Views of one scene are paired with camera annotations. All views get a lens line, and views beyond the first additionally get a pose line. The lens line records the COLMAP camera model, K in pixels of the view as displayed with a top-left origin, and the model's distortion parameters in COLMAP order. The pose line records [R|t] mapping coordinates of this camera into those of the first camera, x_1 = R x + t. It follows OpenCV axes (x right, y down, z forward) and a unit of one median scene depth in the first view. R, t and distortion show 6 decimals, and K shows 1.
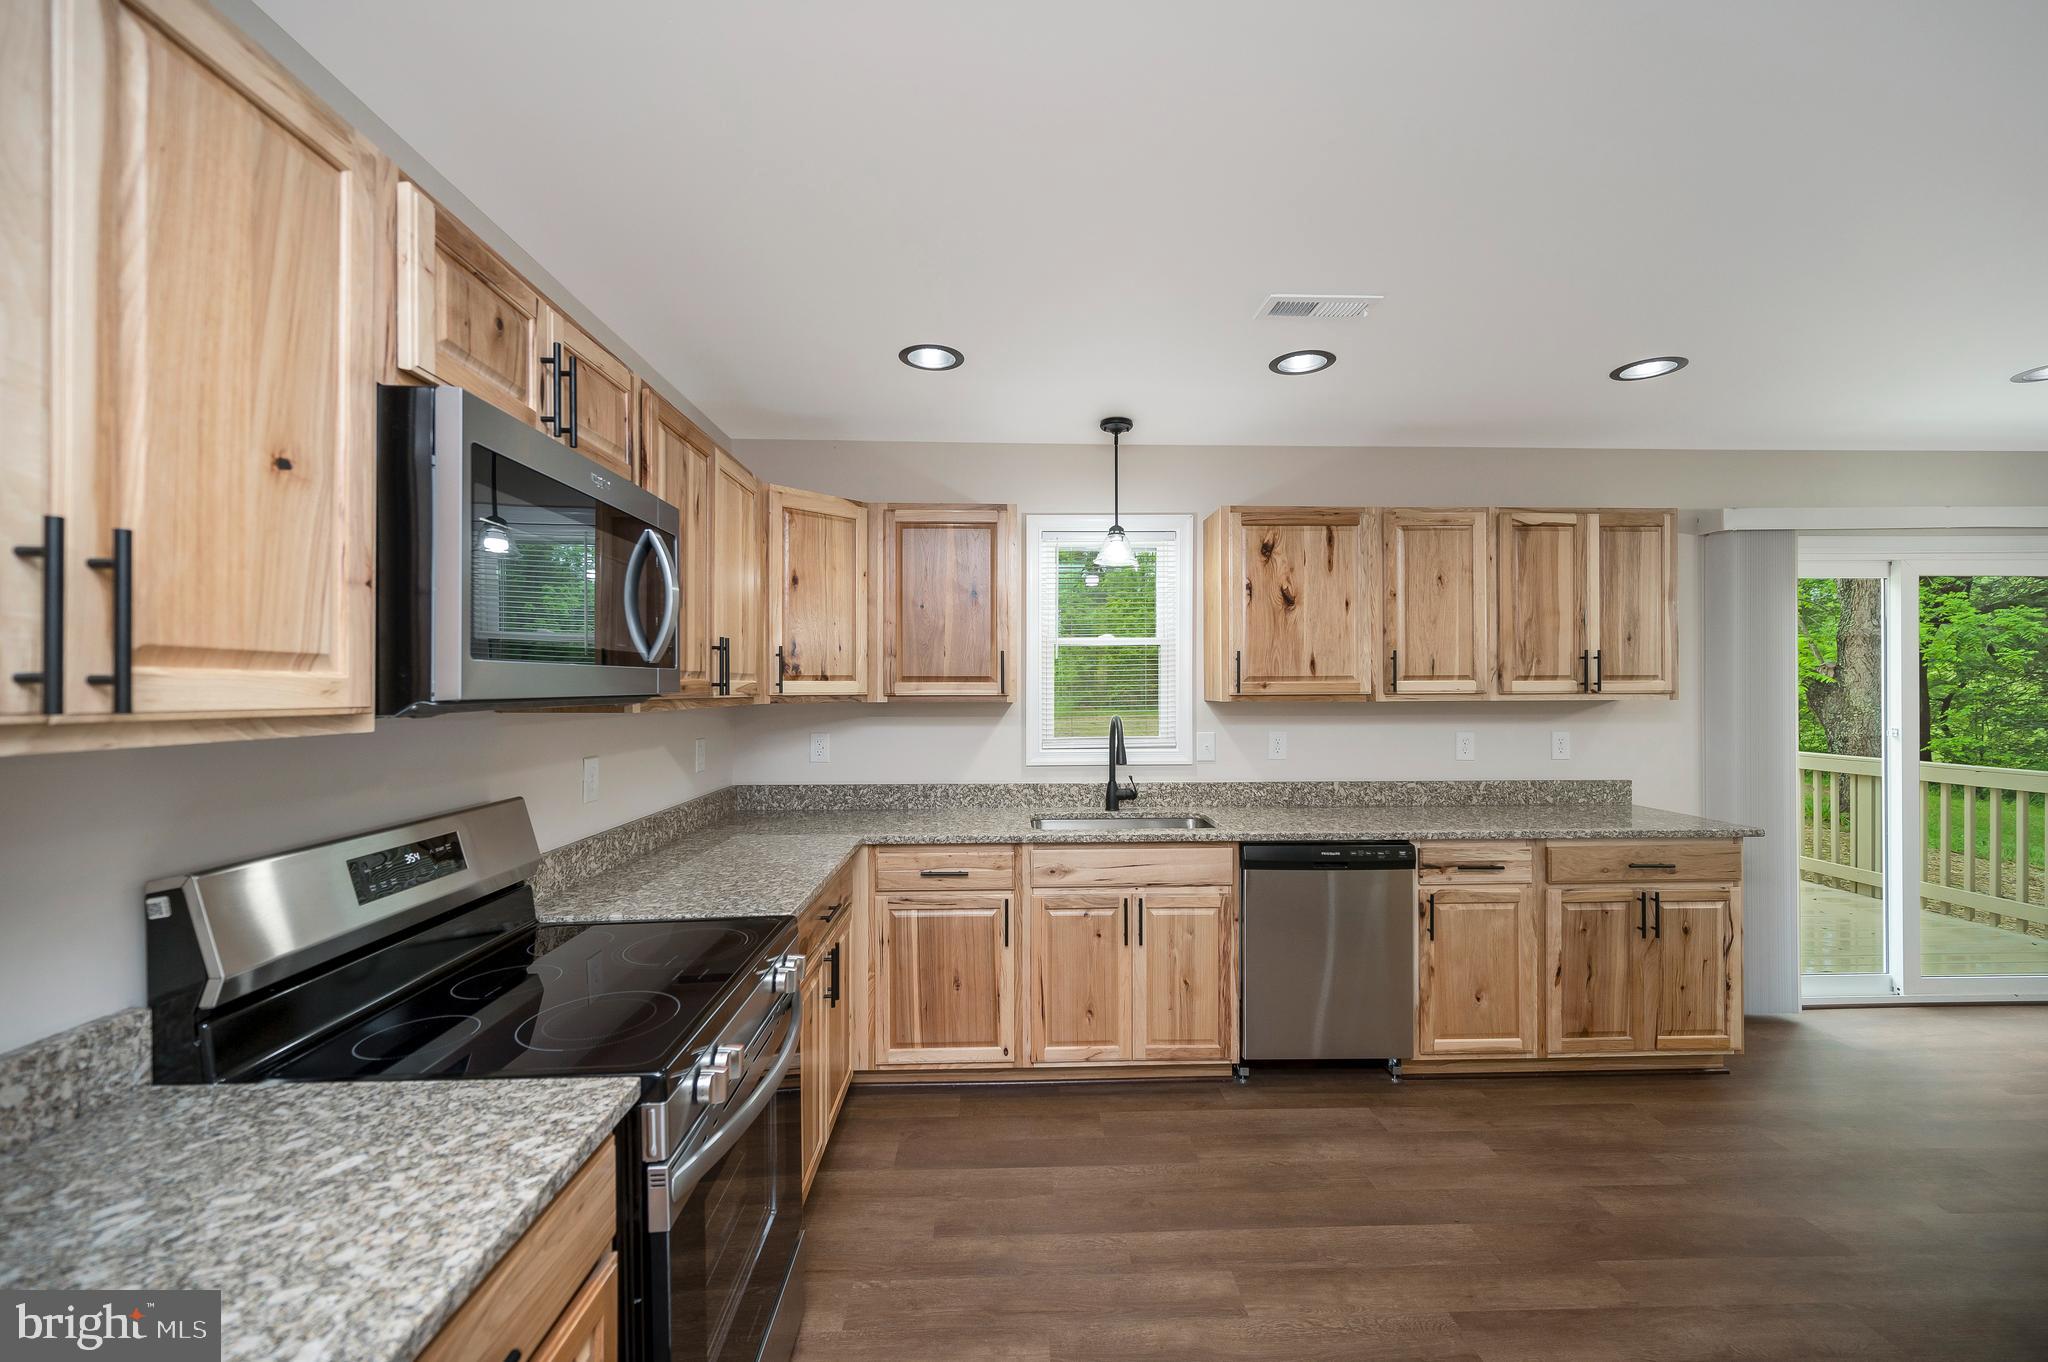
lens RADIAL K [[845.7, 0, 1016.3], [0, 845.7, 686.5], [0, 0, 1]] dist [-0.000790, 0.000814]
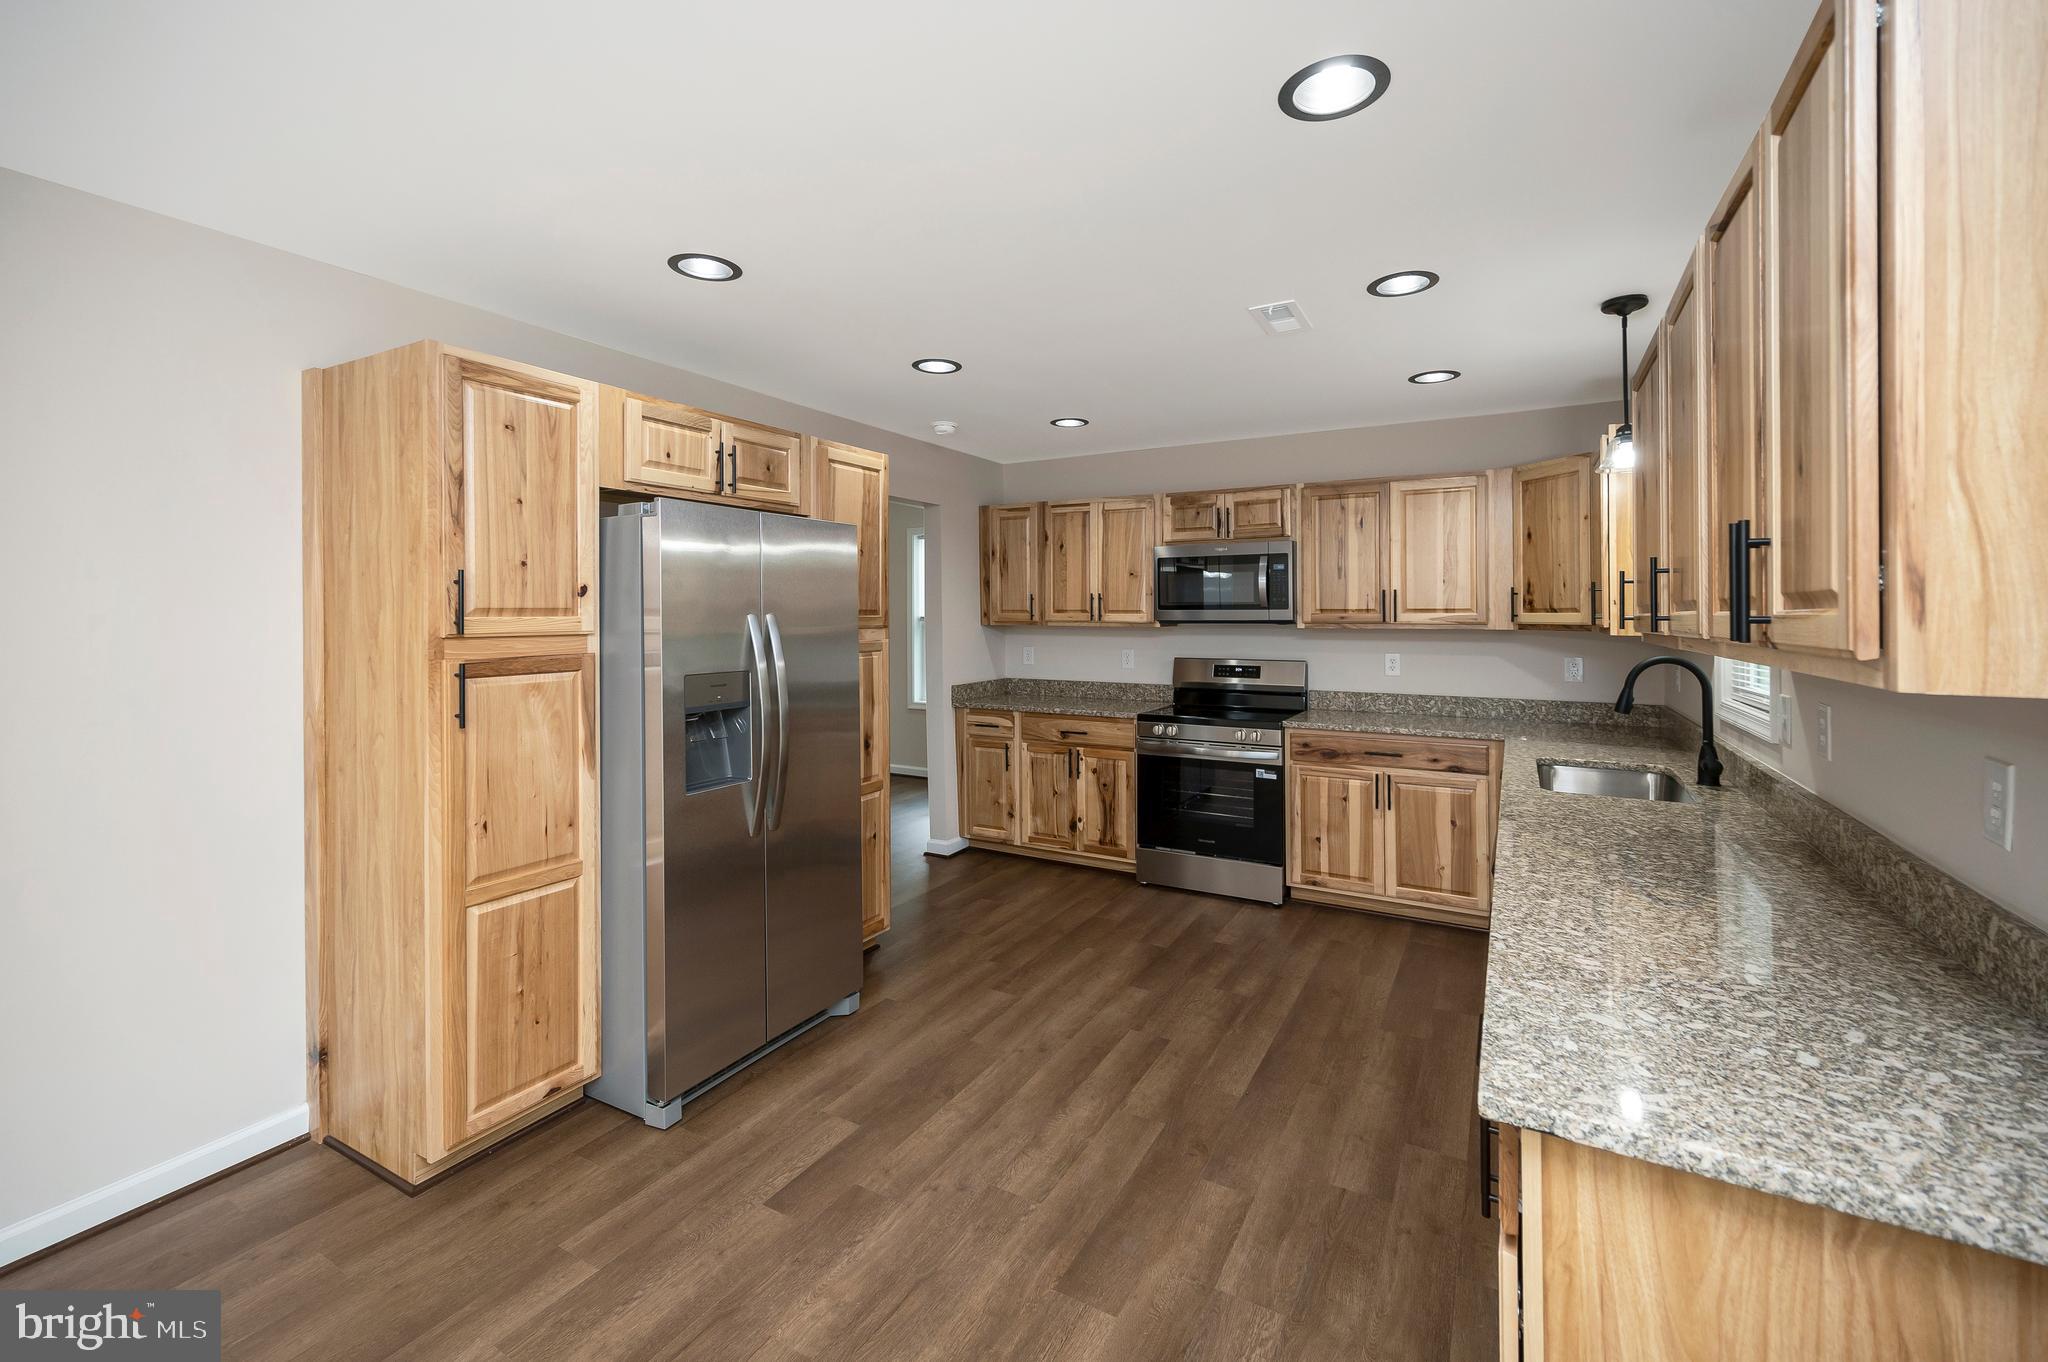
lens RADIAL K [[845.7, 0, 1022.2], [0, 845.7, 610.9], [0, 0, 1]] dist [-0.000790, 0.000814]
pose [[-0.534445, -0.002434, -0.845200, 1.134793], [-0.000402, 0.999996, -0.002625, -0.005482], [0.845203, -0.001063, -0.534444, 0.938807]]
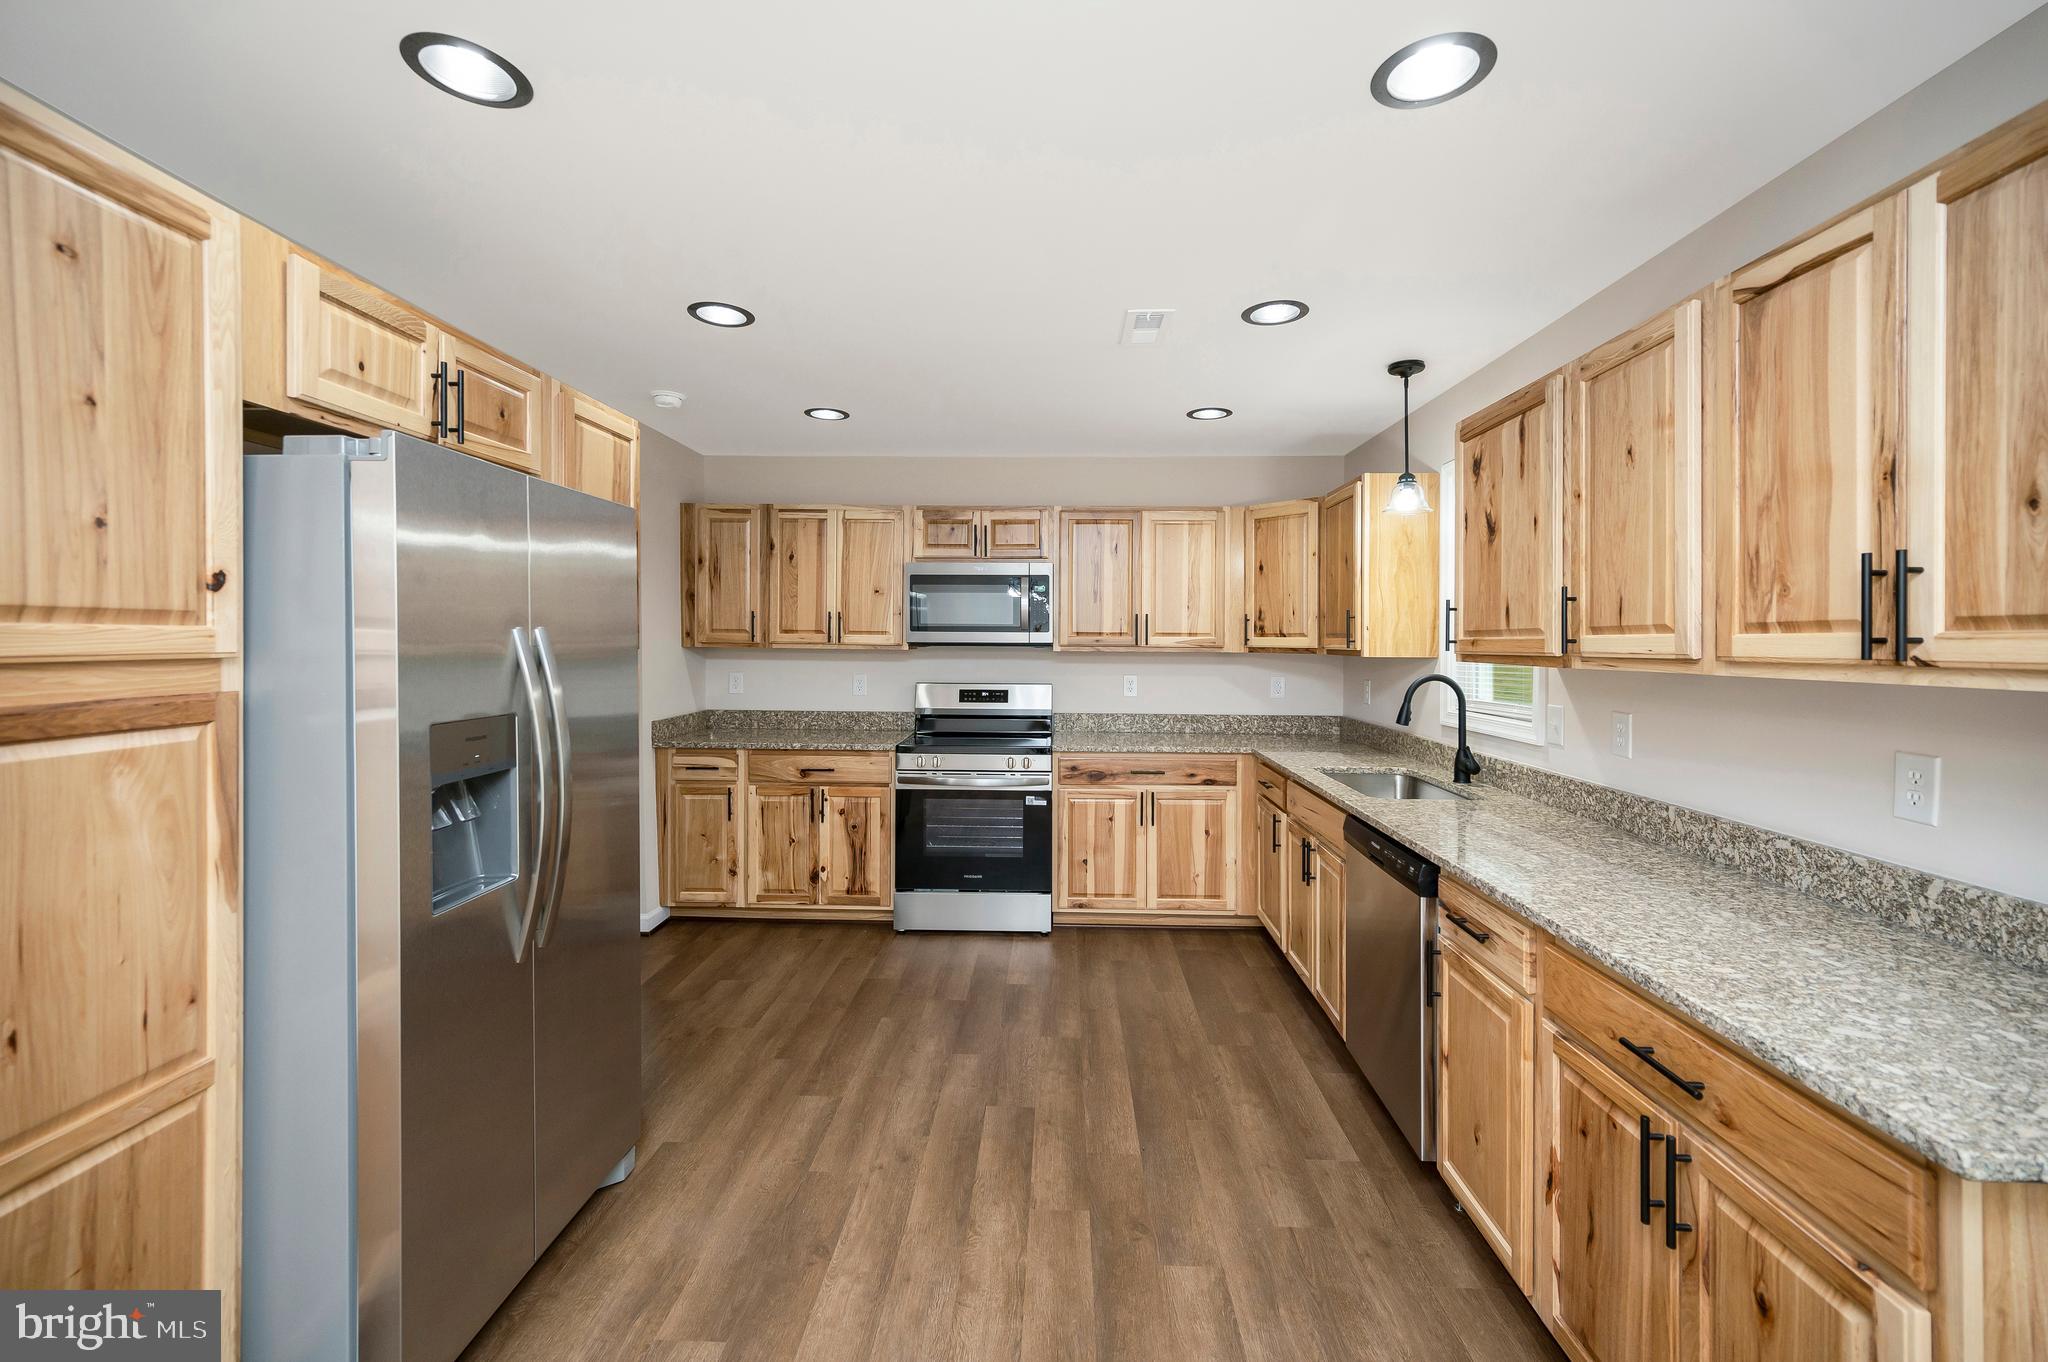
lens RADIAL K [[845.7, 0, 1024.2], [0, 845.7, 641.1], [0, 0, 1]] dist [-0.000790, 0.000814]
pose [[-0.083853, 0.001633, -0.996477, 1.096185], [-0.009735, 0.999950, 0.002458, 0.000138], [0.996431, 0.009906, -0.083833, 0.652335]]
